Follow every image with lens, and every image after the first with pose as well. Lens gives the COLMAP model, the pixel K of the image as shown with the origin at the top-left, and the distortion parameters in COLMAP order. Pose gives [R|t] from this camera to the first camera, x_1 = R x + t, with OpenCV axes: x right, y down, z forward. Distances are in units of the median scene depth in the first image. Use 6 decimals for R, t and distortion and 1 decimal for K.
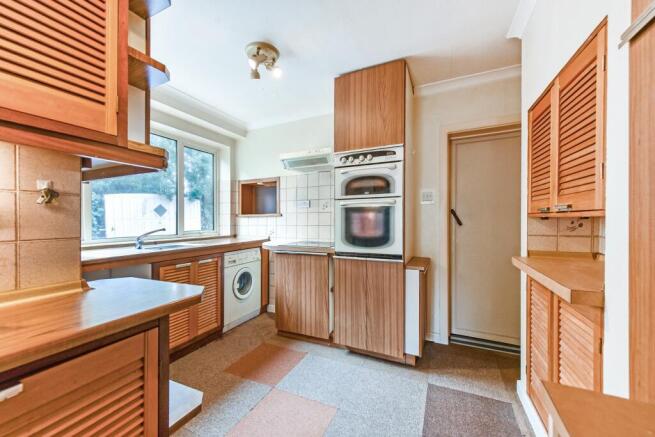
lens RADIAL K [[260.2, 0, 329.7], [0, 260.2, 222.4], [0, 0, 1]] dist [-0.008240, -0.000955]
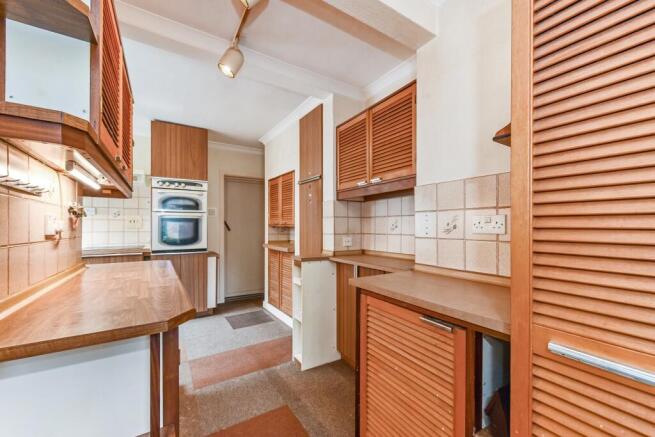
lens RADIAL K [[260.2, 0, 327.9], [0, 260.2, 225.5], [0, 0, 1]] dist [-0.008240, -0.000955]
pose [[0.546682, 0.013926, 0.837224, -0.666199], [0.002936, 0.999824, -0.018548, 0.013420], [-0.837335, 0.012598, 0.546545, -0.536156]]
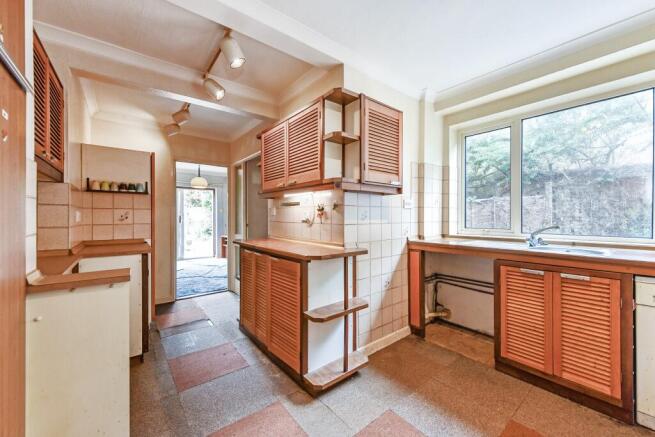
lens RADIAL K [[260.2, 0, 326.5], [0, 260.2, 216.6], [0, 0, 1]] dist [-0.008240, -0.000955]
pose [[-0.456601, 0.008043, -0.889635, 0.426857], [-0.007019, 0.999895, 0.012642, -0.011335], [0.889644, 0.012016, -0.456496, 0.769278]]
